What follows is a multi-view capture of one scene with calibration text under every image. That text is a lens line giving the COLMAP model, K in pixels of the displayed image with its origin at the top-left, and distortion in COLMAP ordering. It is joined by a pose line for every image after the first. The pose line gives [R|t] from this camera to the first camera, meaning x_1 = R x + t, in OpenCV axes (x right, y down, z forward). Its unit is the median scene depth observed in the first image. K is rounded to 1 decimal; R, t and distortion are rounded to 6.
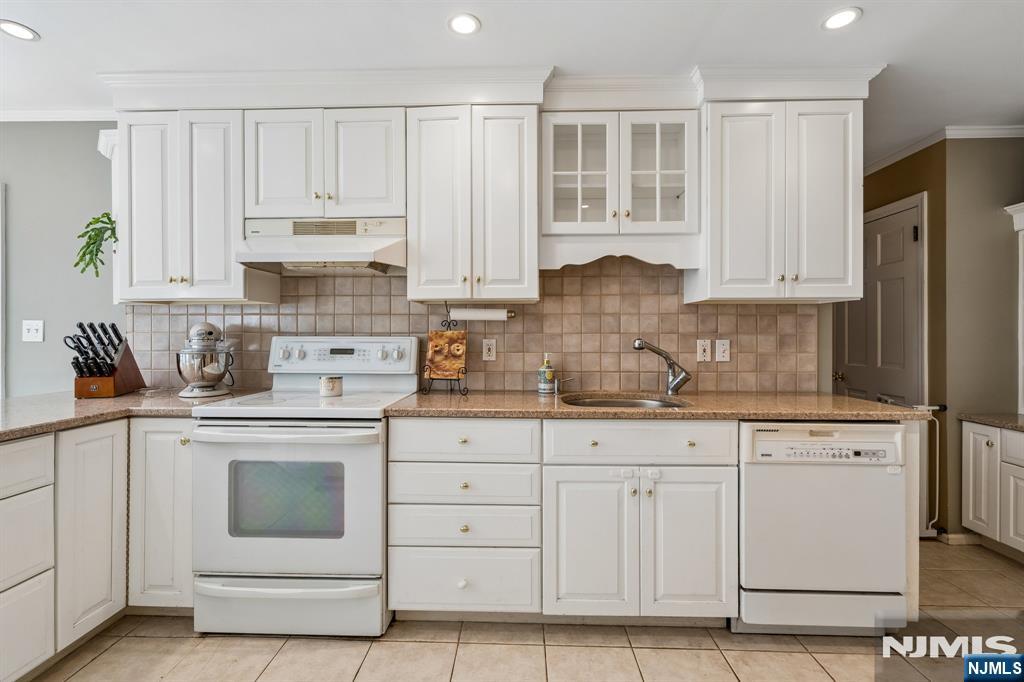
lens RADIAL K [[464.2, 0, 507.8], [0, 464.2, 334.6], [0, 0, 1]] dist [-0.003020, 0.000759]
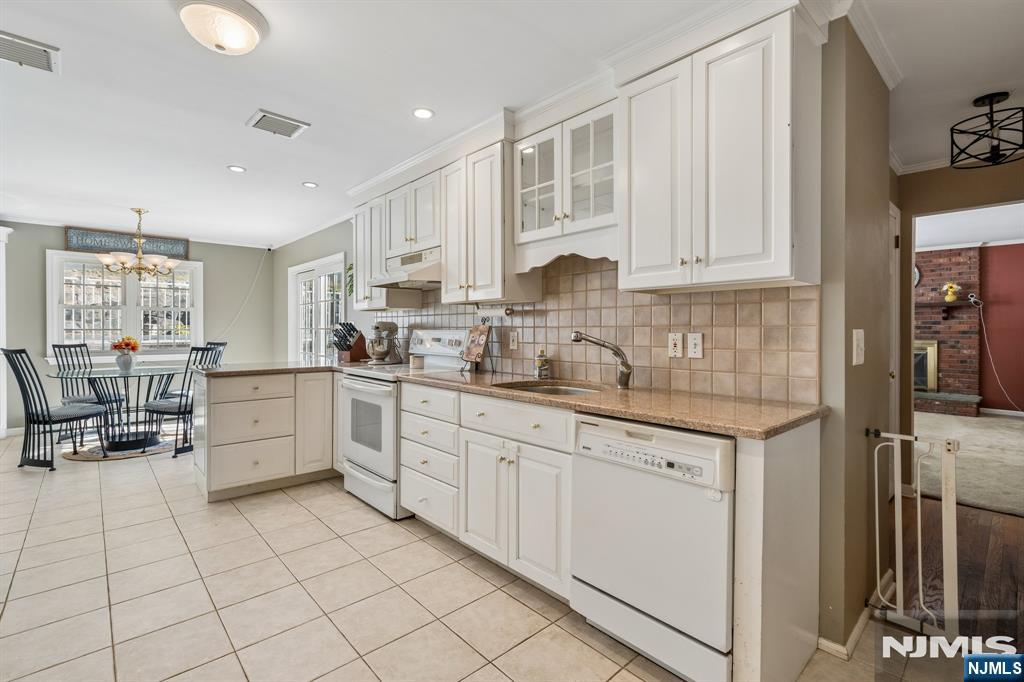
lens RADIAL K [[464.2, 0, 508.4], [0, 464.2, 331.9], [0, 0, 1]] dist [-0.003020, 0.000759]
pose [[0.694732, 0.002800, -0.719263, 0.937139], [-0.000726, 0.999995, 0.003192, 0.006734], [0.719268, -0.001696, 0.694730, 0.152589]]
